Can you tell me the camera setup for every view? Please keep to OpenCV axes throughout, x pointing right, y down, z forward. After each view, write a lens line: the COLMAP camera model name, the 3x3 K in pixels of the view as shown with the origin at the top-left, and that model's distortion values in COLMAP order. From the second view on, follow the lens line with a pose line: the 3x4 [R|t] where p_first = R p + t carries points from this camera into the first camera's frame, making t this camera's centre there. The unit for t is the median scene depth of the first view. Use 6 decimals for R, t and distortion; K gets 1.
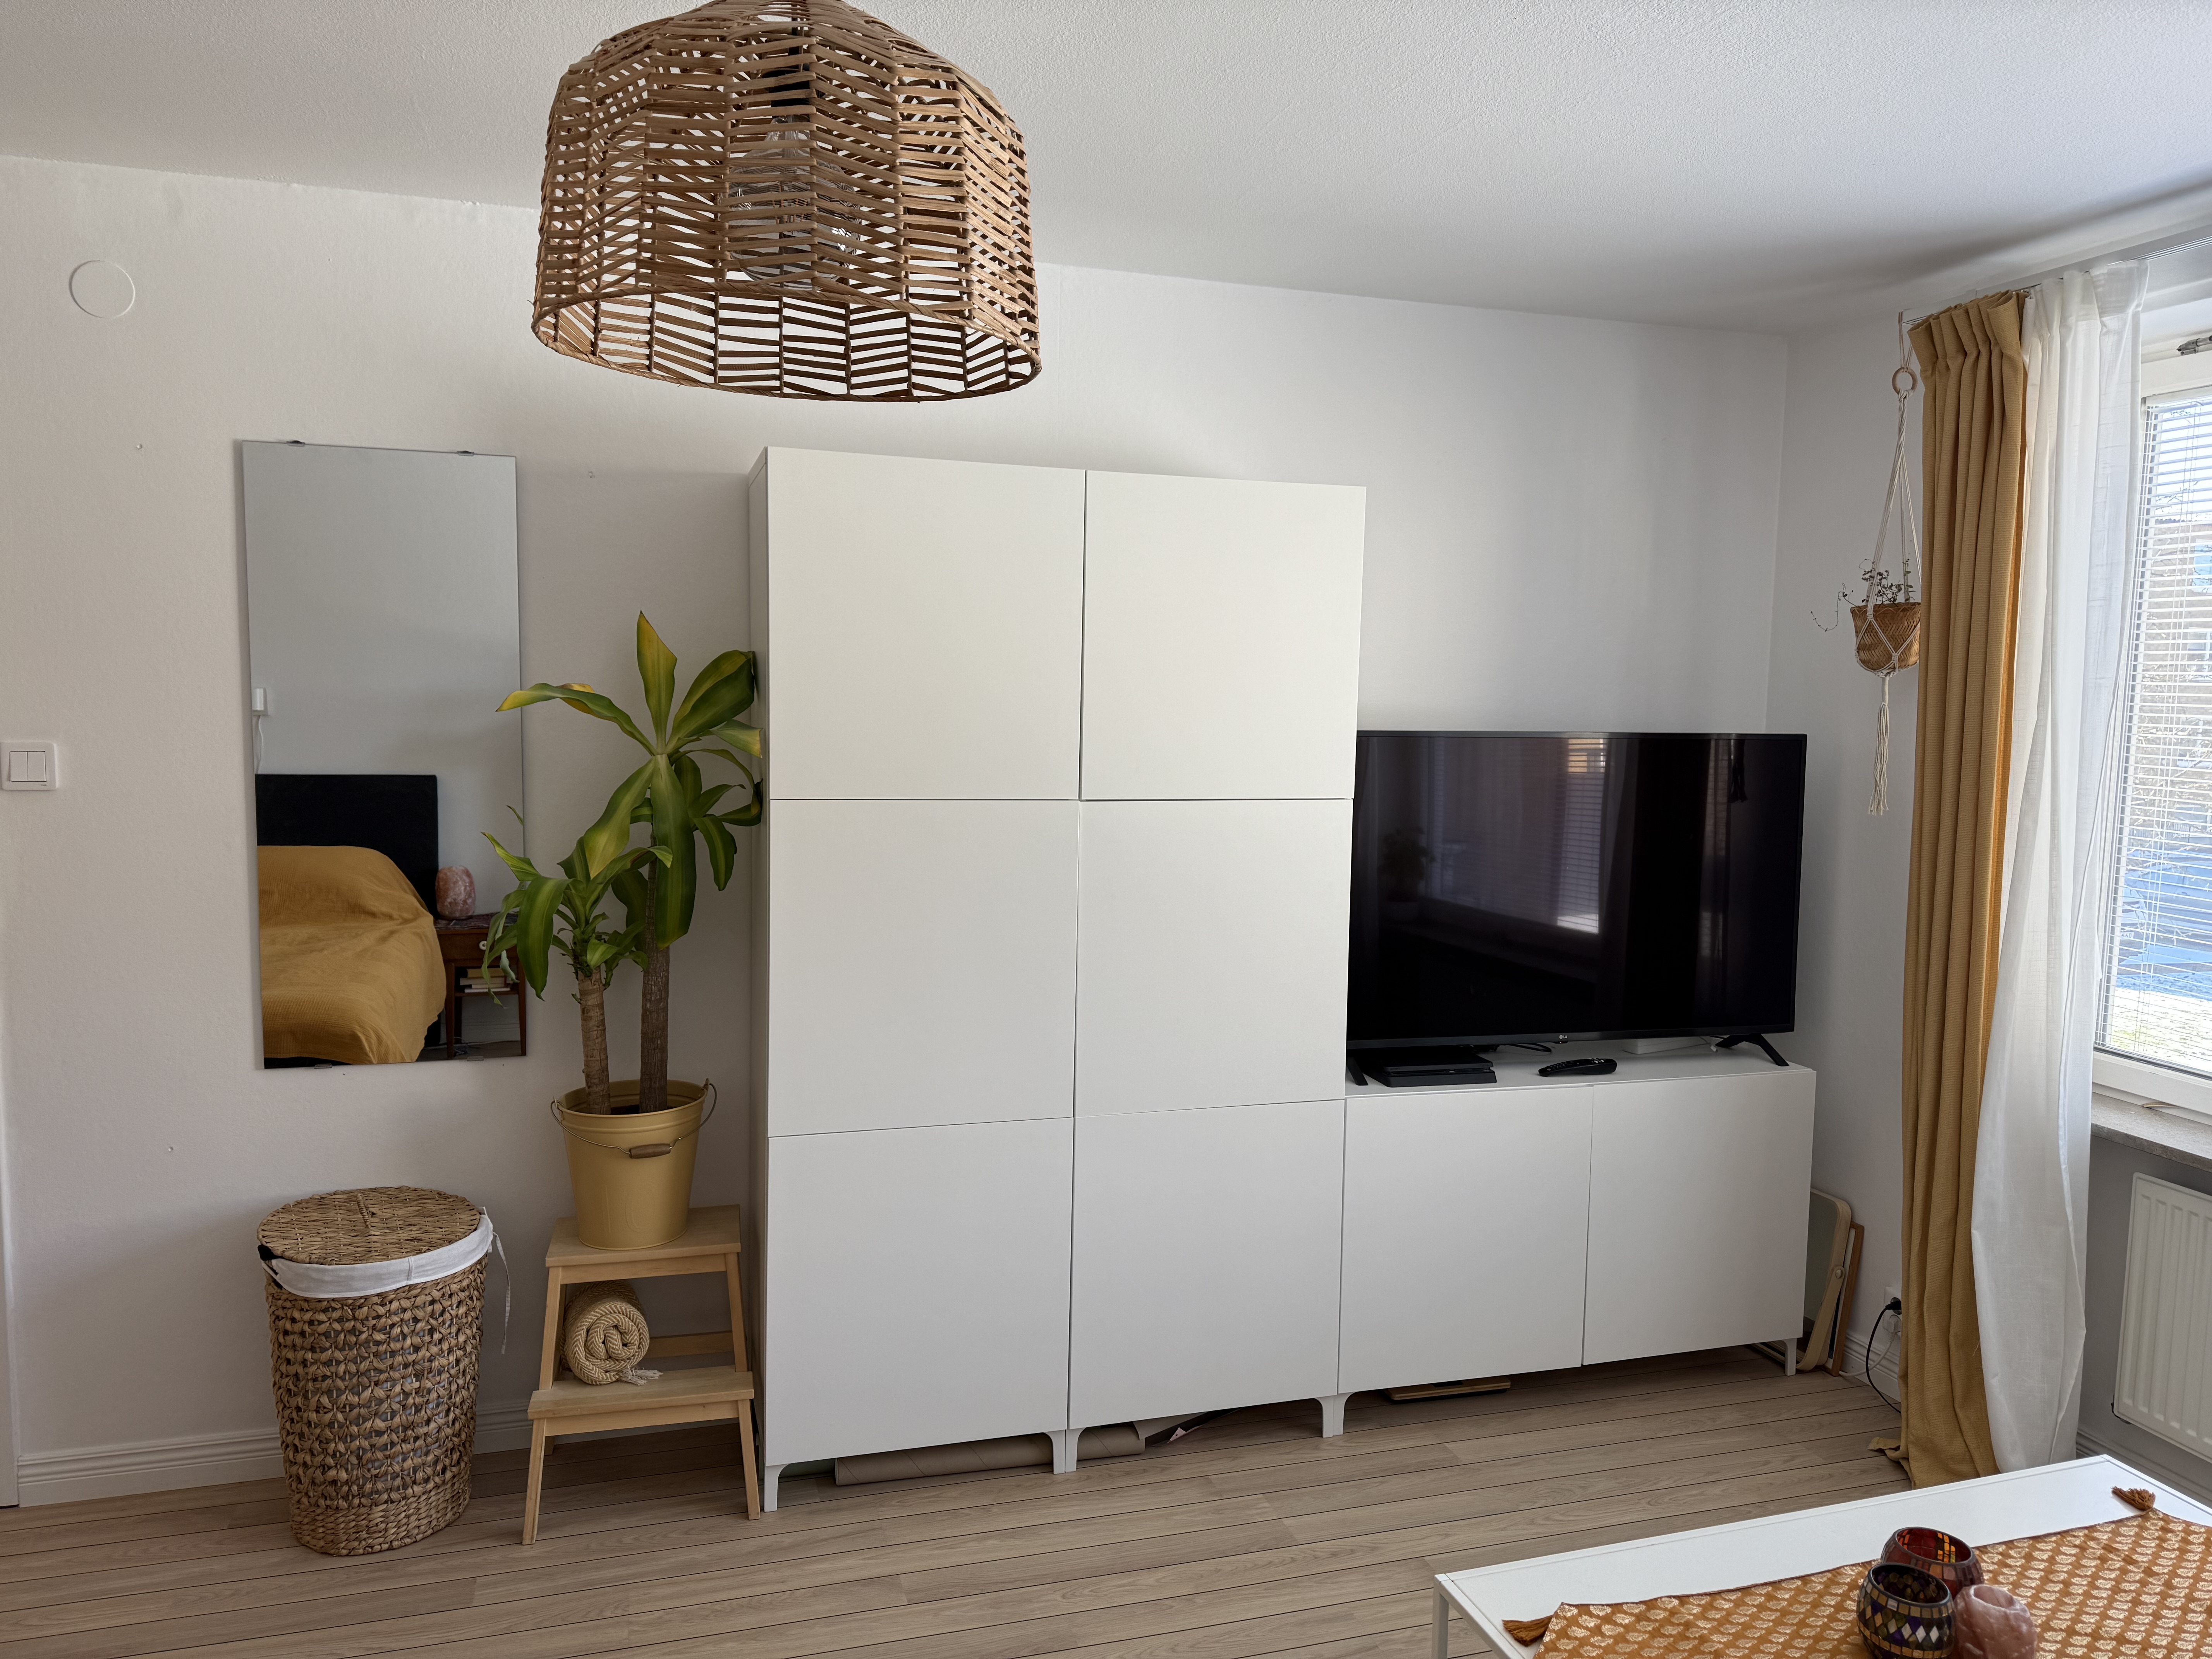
lens RADIAL K [[1554.2, 0, 1122.4], [0, 1554.2, 835.8], [0, 0, 1]] dist [0.073764, -0.090837]
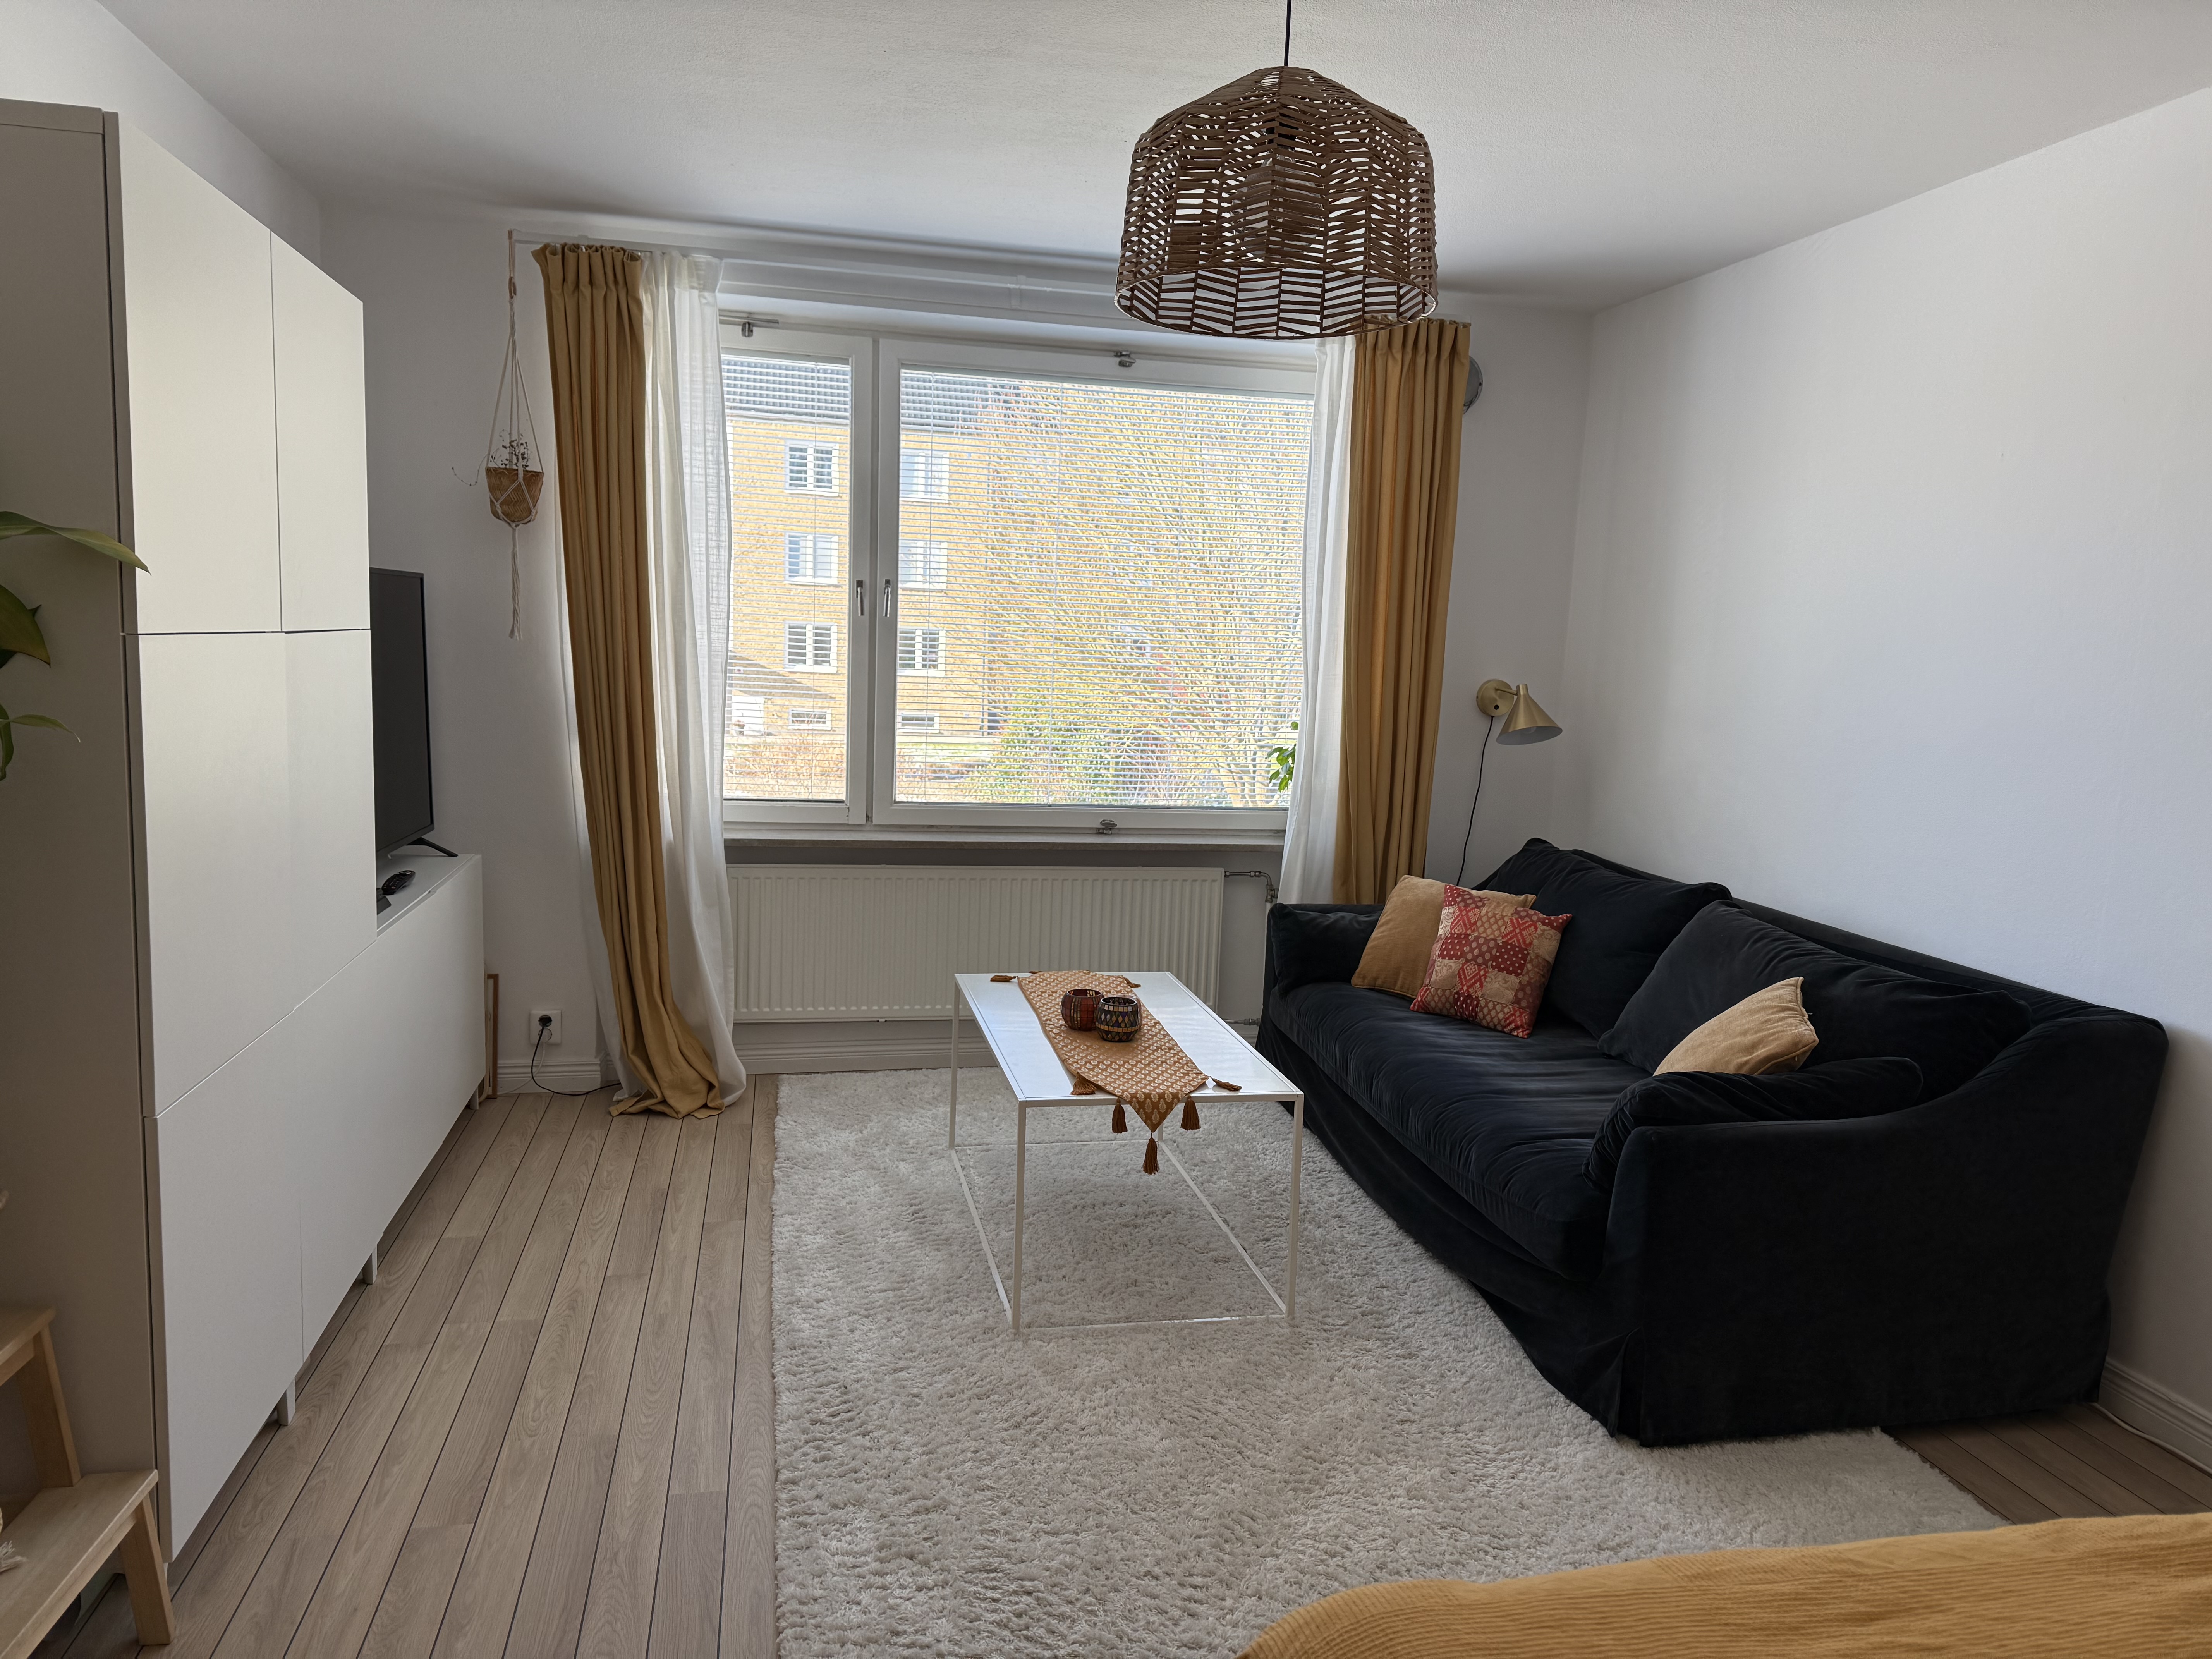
lens RADIAL K [[1554.2, 0, 1109.0], [0, 1554.2, 837.0], [0, 0, 1]] dist [0.073764, -0.090837]
pose [[0.091360, -0.144701, 0.985249, -0.845246], [0.056453, 0.988548, 0.139951, -0.006698], [-0.994216, 0.042835, 0.098483, 0.478302]]
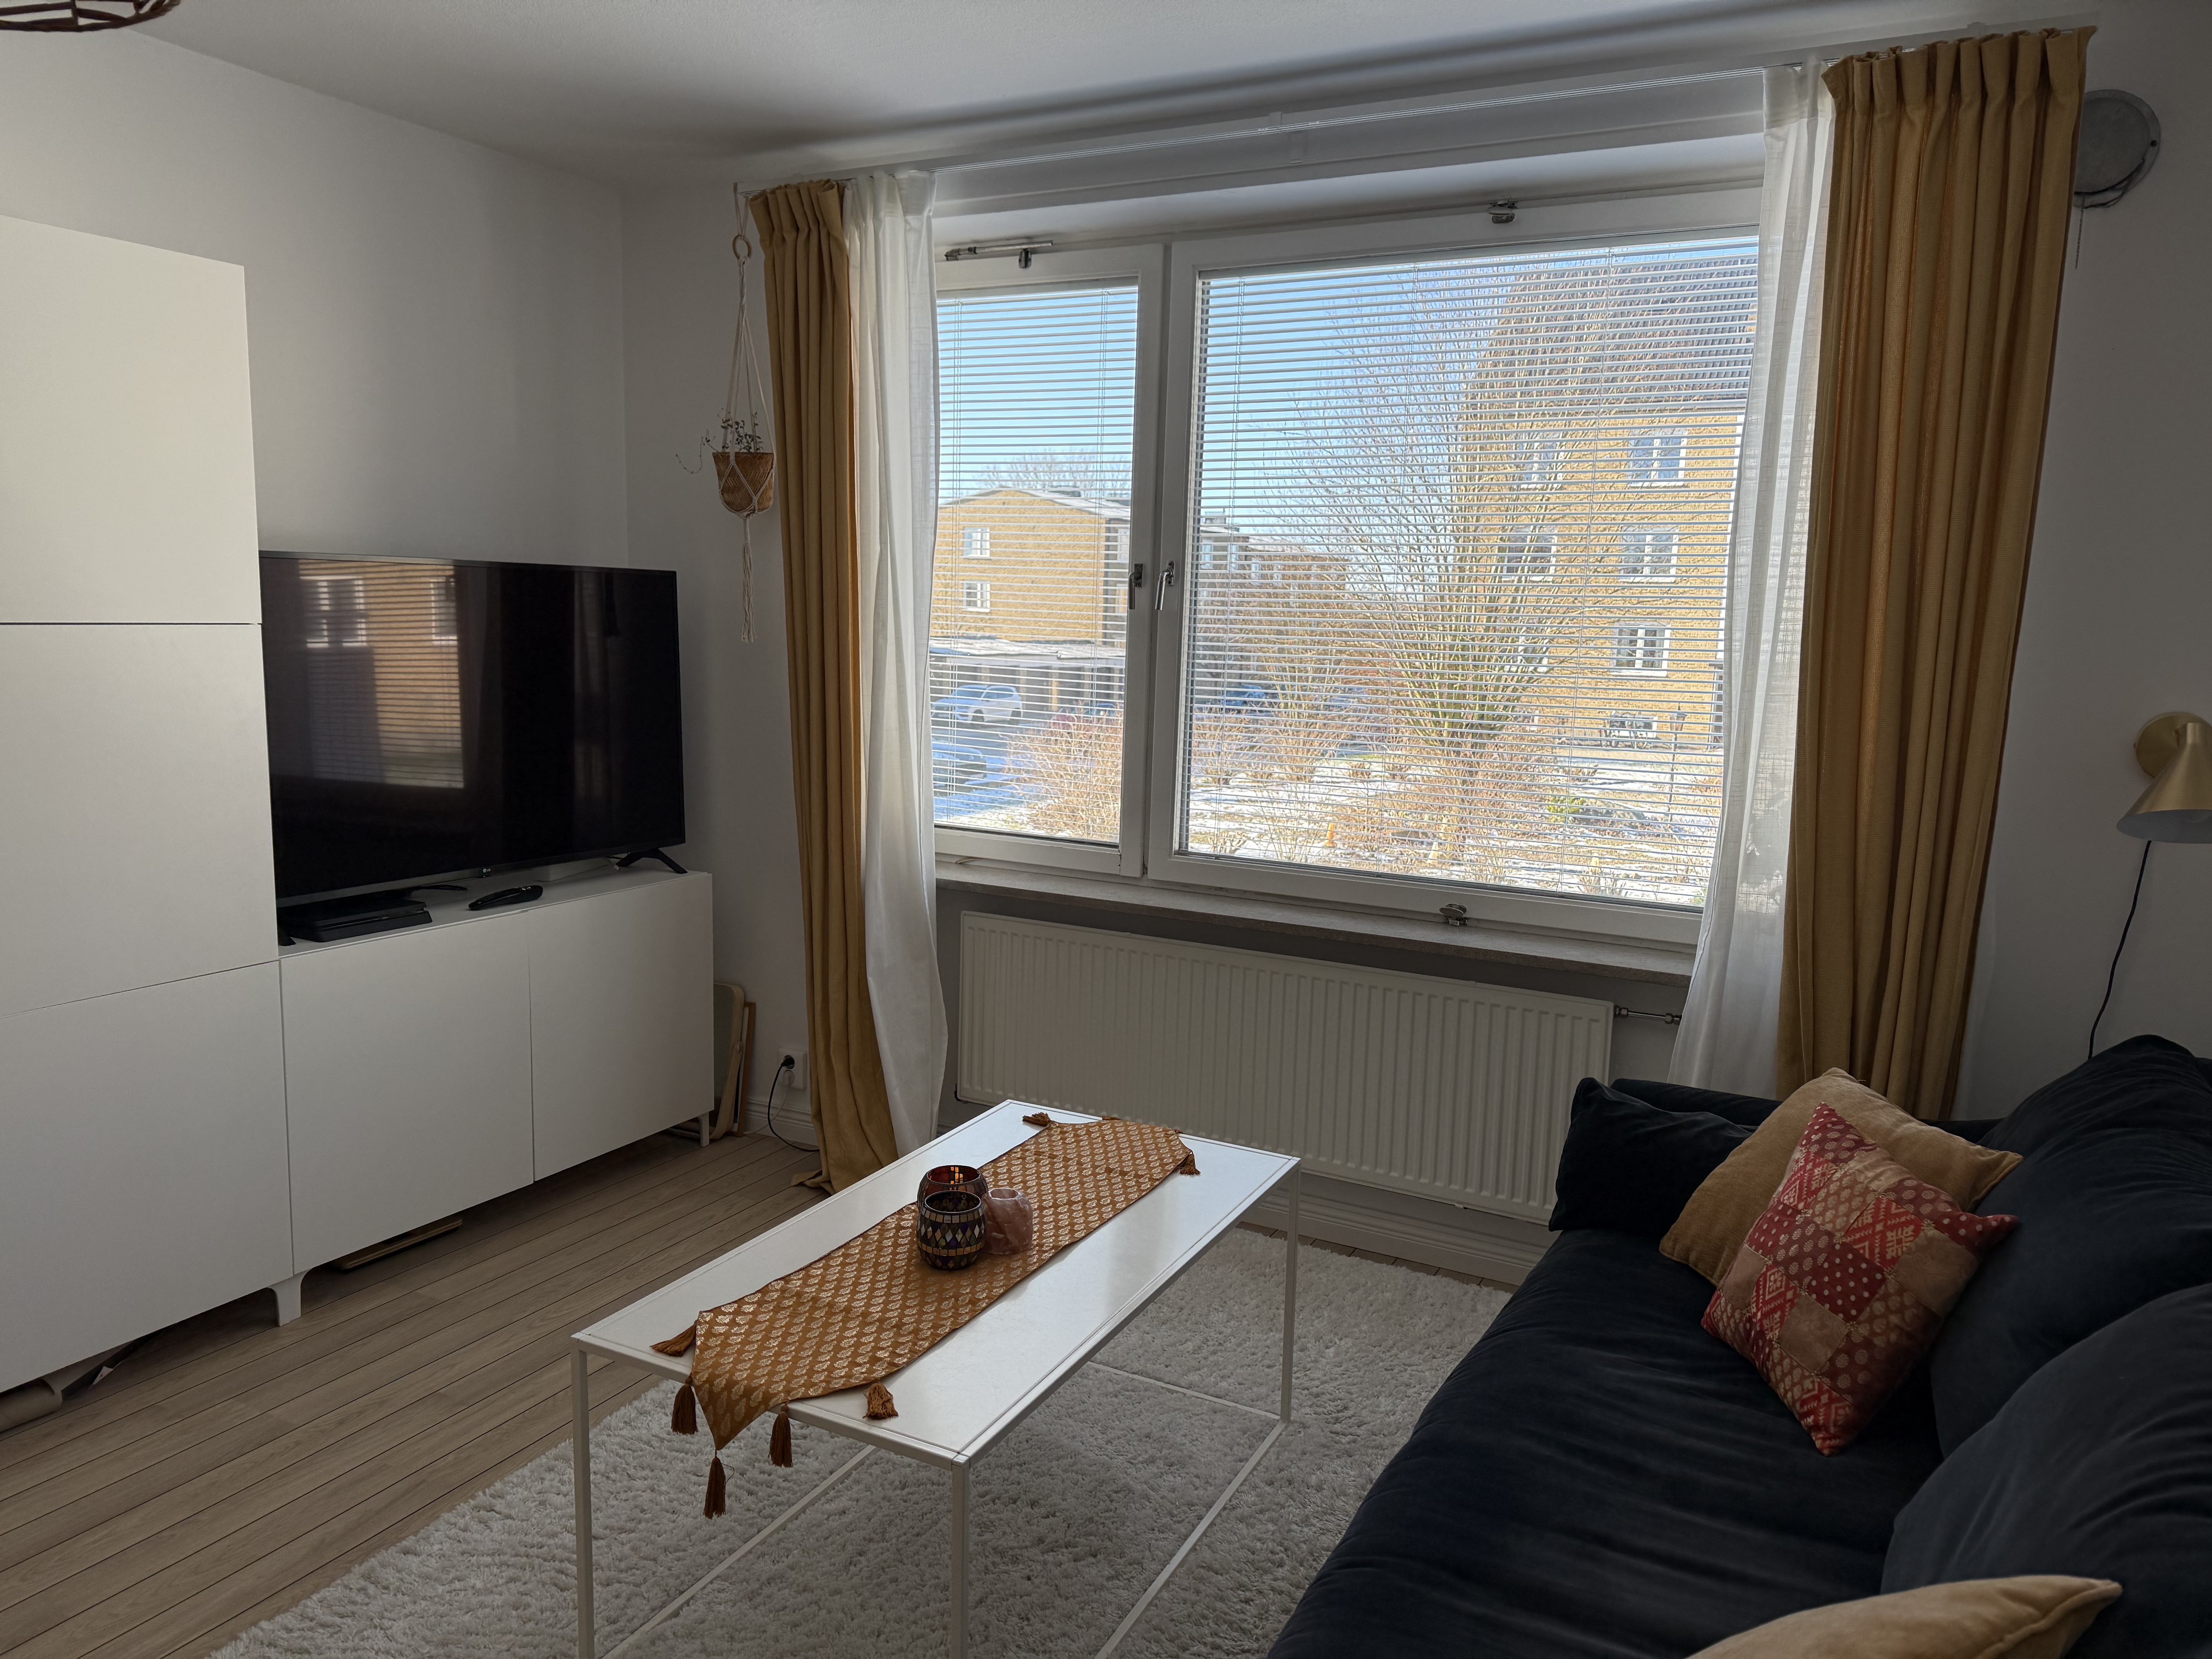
lens RADIAL K [[1554.2, 0, 1114.0], [0, 1554.2, 837.1], [0, 0, 1]] dist [0.073764, -0.090837]
pose [[0.709562, -0.104467, 0.696856, -0.153662], [0.051715, 0.994003, 0.096355, 0.037590], [-0.702742, -0.032332, 0.710710, 0.009616]]
